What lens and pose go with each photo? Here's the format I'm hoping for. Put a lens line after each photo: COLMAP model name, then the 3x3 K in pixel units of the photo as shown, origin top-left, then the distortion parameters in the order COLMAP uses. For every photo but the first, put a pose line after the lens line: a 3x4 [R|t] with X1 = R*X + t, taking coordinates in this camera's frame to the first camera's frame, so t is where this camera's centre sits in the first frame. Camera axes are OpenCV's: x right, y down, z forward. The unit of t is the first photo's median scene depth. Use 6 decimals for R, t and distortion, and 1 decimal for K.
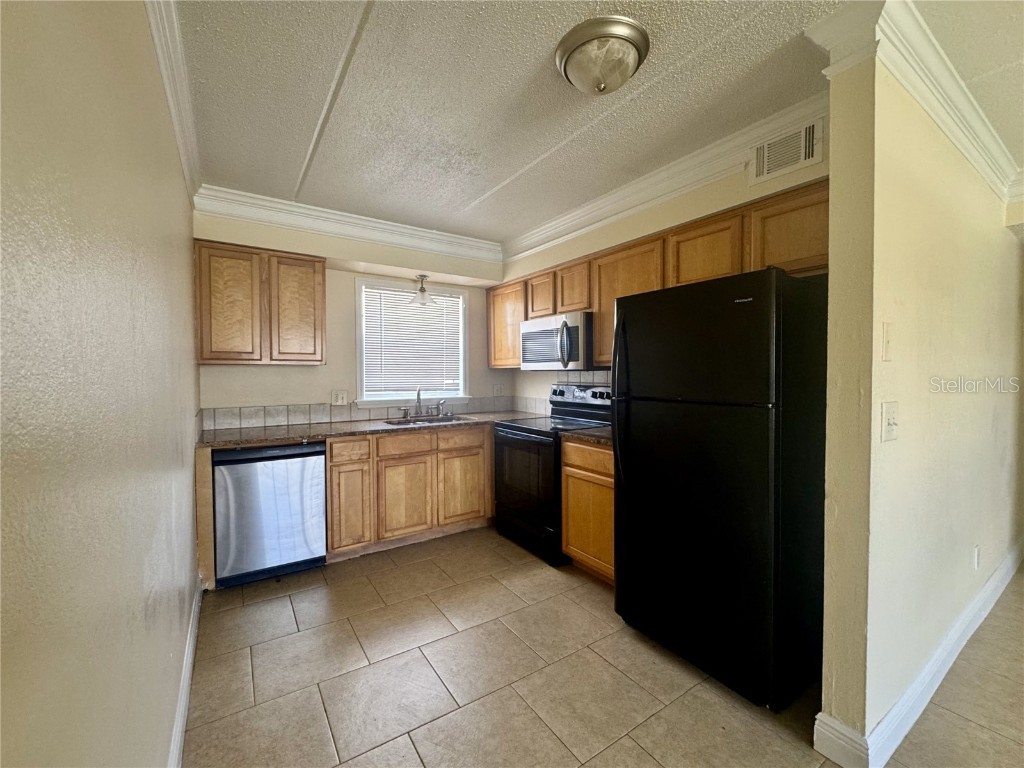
lens RADIAL K [[425.2, 0, 508.7], [0, 425.2, 381.5], [0, 0, 1]] dist [-0.000779, 0.000076]
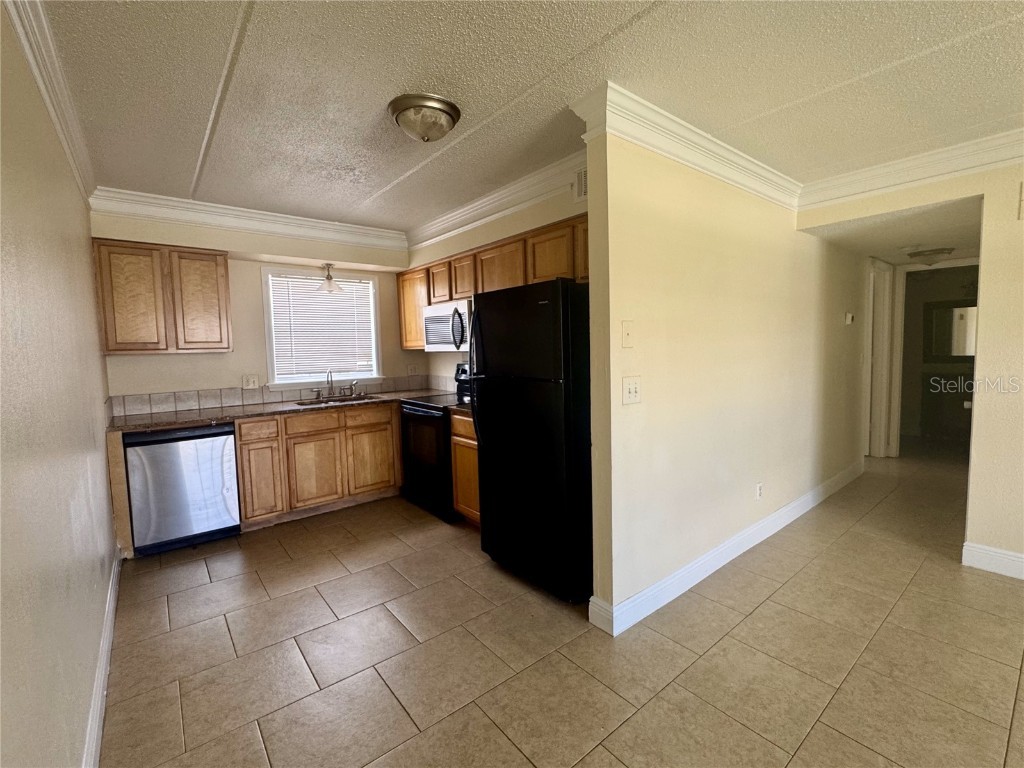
lens RADIAL K [[455.8, 0, 513.1], [0, 455.8, 376.7], [0, 0, 1]] dist [-0.000436, -0.000308]
pose [[0.995118, -0.027893, 0.094664, 0.172004], [0.023440, 0.998581, 0.047825, -0.016071], [-0.095864, -0.045373, 0.994360, -0.226074]]
